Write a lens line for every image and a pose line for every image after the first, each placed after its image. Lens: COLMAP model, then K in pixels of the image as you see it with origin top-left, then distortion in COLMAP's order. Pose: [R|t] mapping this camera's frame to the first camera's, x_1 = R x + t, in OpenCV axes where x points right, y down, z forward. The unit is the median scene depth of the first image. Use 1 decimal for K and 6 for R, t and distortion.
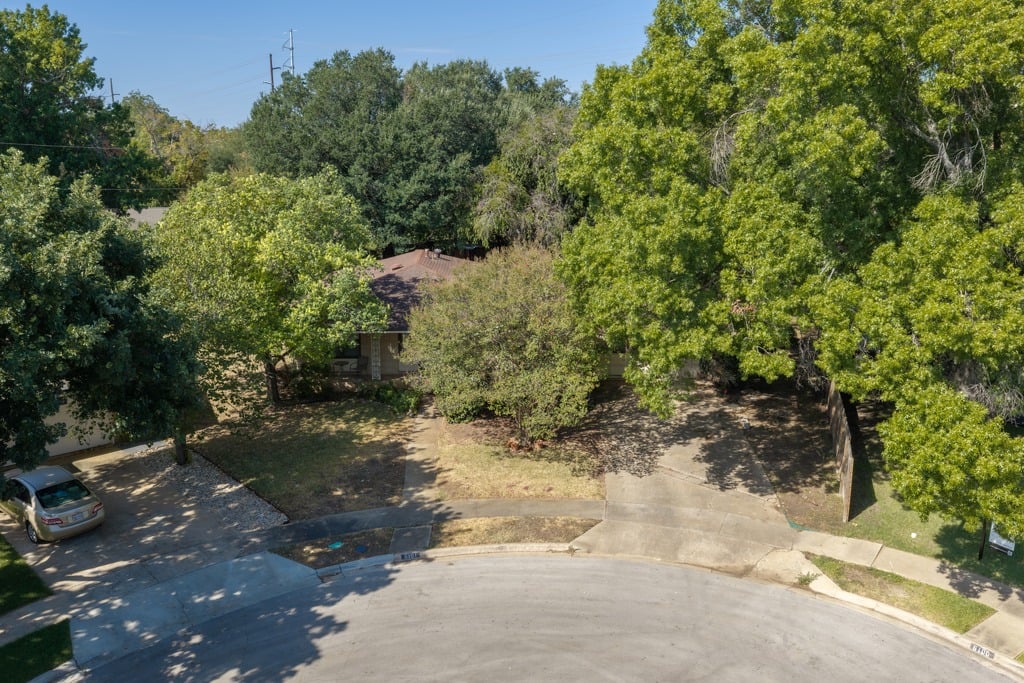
lens RADIAL K [[809.1, 0, 512.0], [0, 809.1, 341.5], [0, 0, 1]] dist [0.008022, 0.000673]
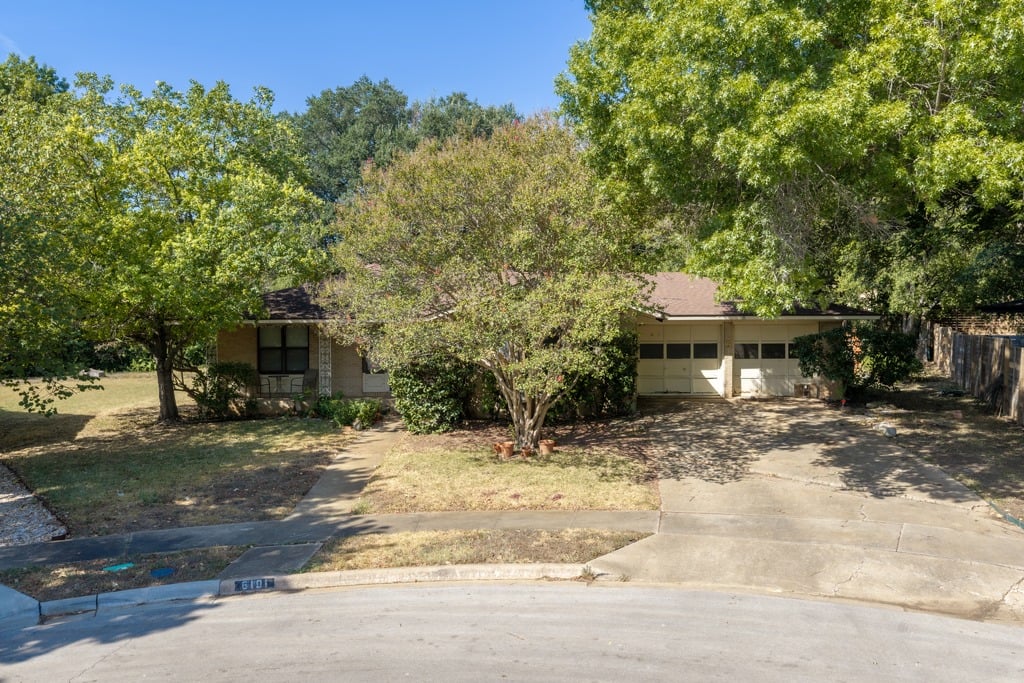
lens RADIAL K [[833.8, 0, 504.9], [0, 833.8, 343.1], [0, 0, 1]] dist [-0.000198, -0.003282]
pose [[0.997524, -0.013823, -0.068959, 0.051563], [0.001681, 0.984901, -0.173109, 0.178070], [0.070311, 0.172564, 0.982486, 0.419468]]
